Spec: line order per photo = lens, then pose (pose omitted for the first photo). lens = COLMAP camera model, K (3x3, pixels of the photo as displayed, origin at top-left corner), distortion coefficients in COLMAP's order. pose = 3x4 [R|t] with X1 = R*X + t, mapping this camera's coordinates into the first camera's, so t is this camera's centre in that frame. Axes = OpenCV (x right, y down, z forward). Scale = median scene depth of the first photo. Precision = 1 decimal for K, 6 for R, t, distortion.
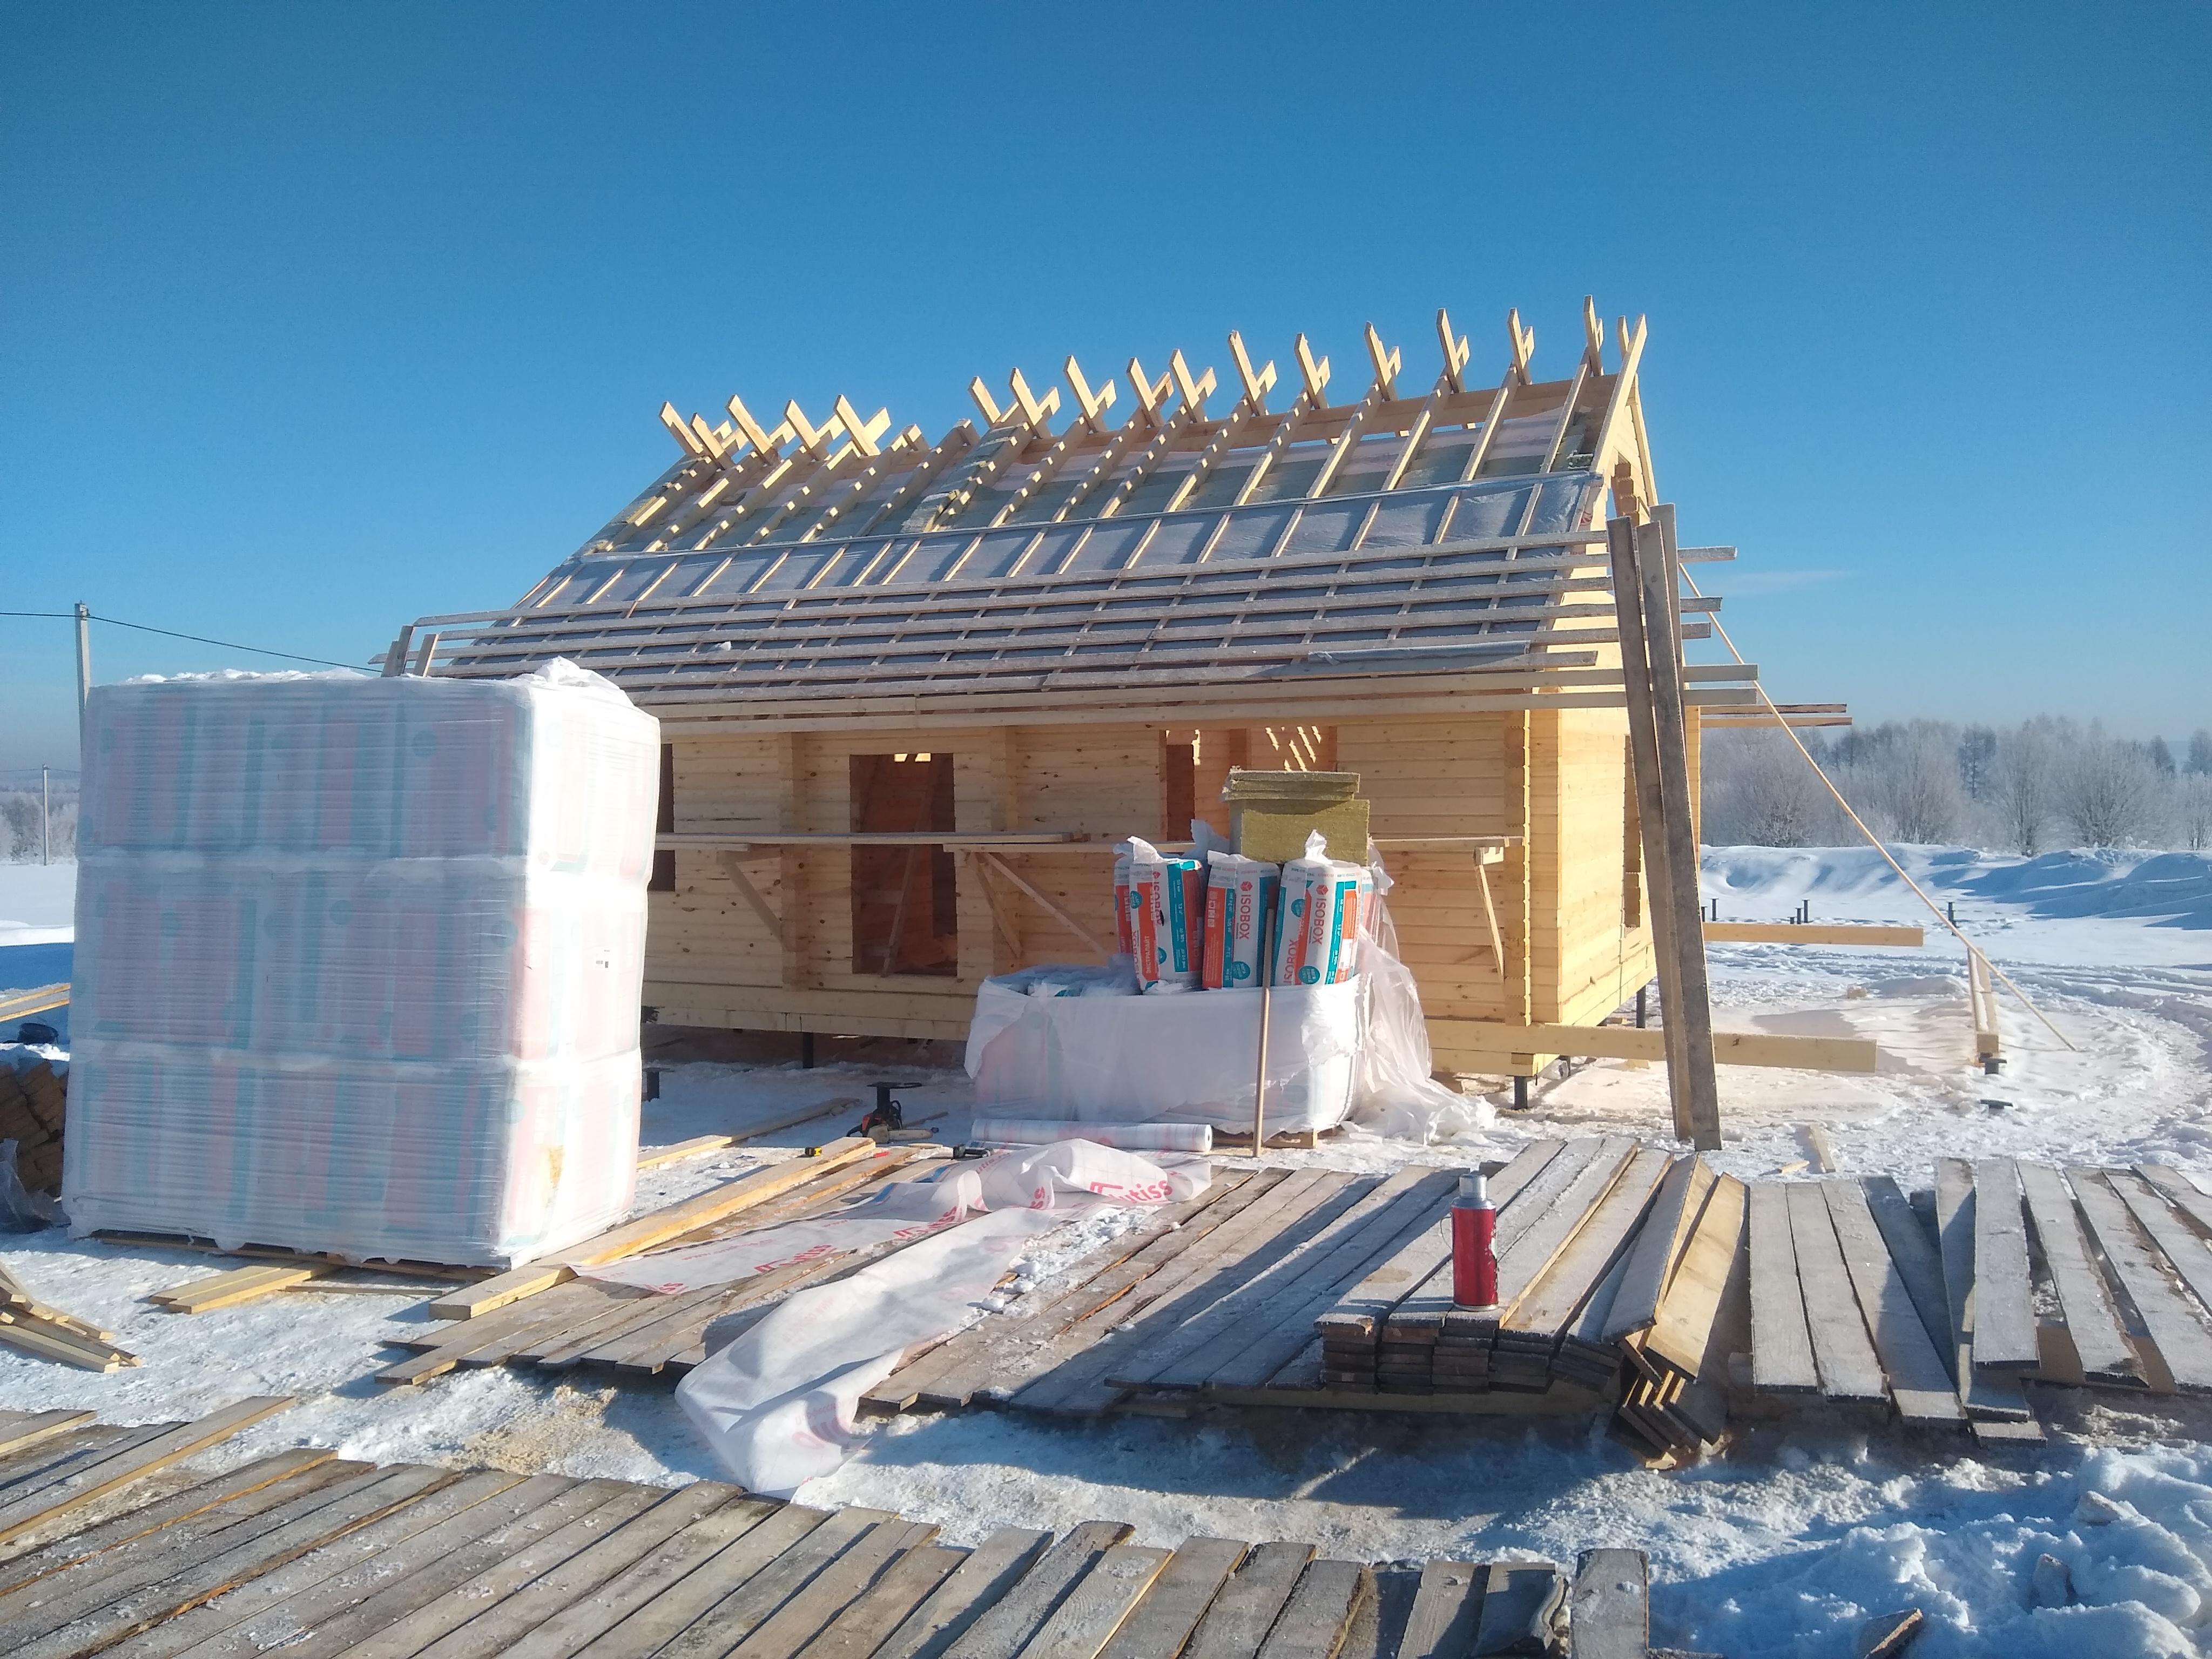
lens RADIAL K [[1759.3, 0, 1103.6], [0, 1759.3, 832.1], [0, 0, 1]] dist [-0.003088, 0.007744]
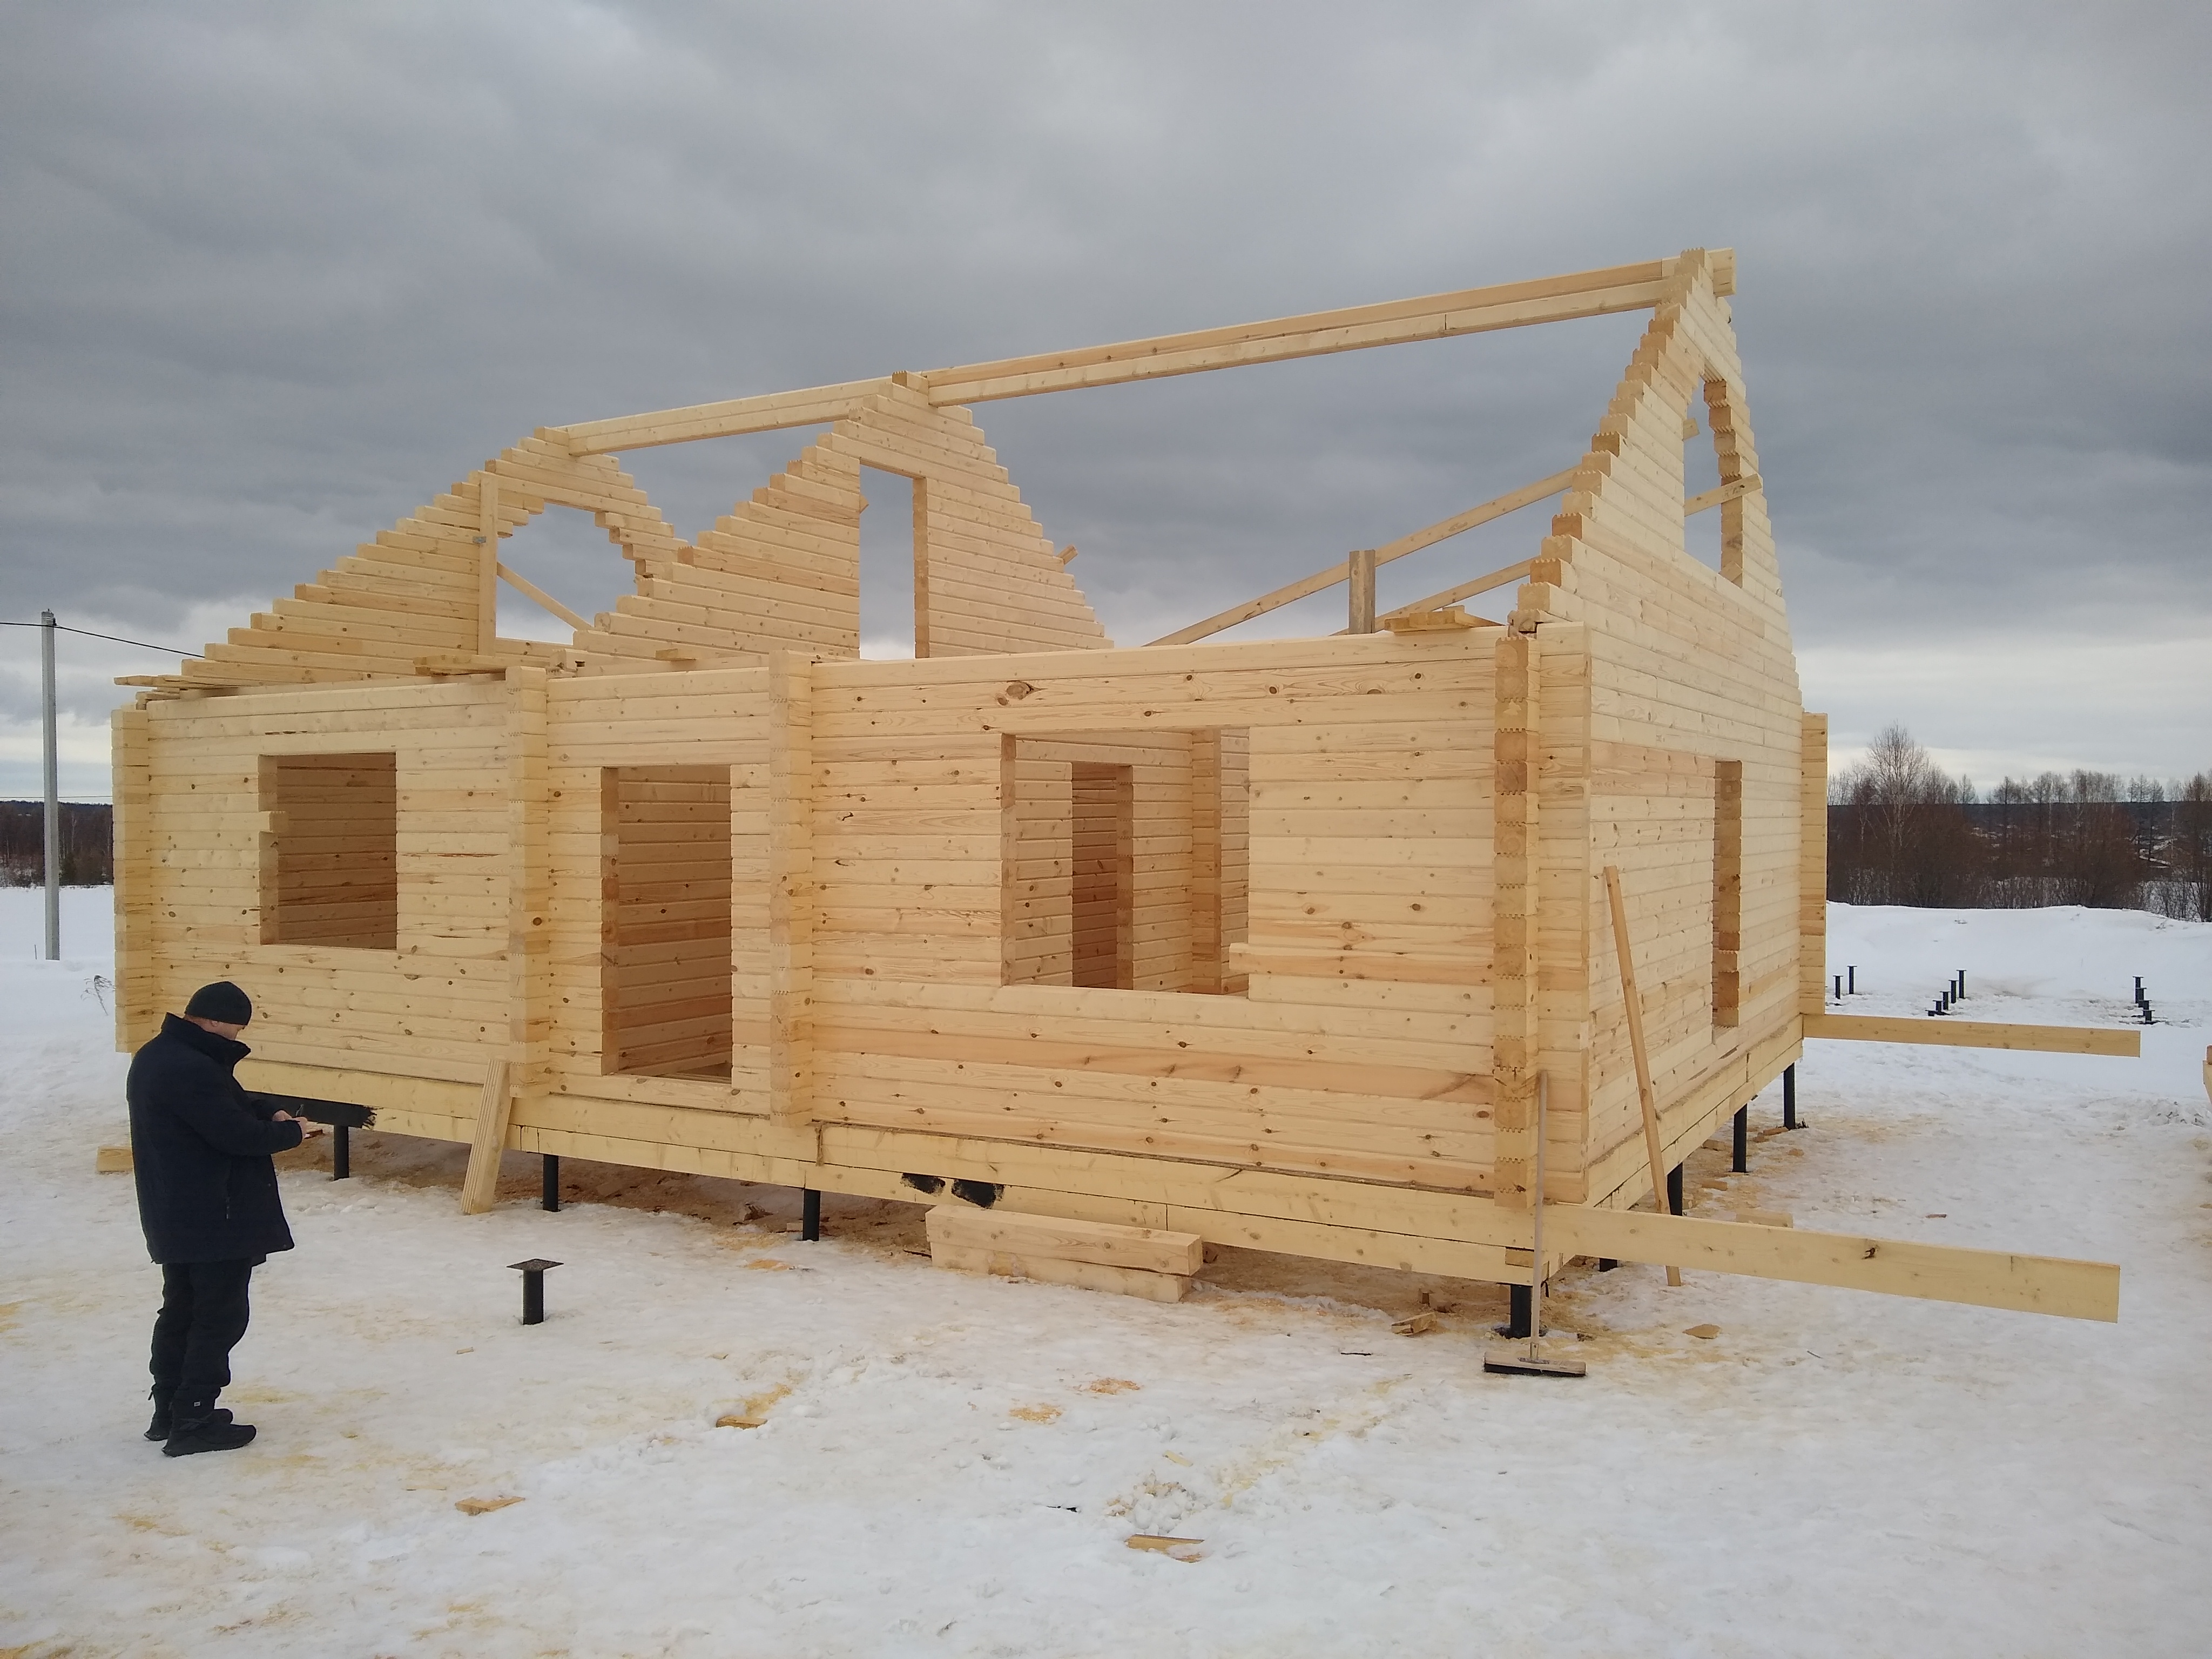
lens RADIAL K [[1759.3, 0, 1108.6], [0, 1759.3, 852.2], [0, 0, 1]] dist [-0.003088, 0.007744]
pose [[0.997496, 0.017286, -0.068575, 0.110093], [-0.018167, 0.999760, -0.012234, -0.004470], [0.068347, 0.013450, 0.997571, 0.303479]]
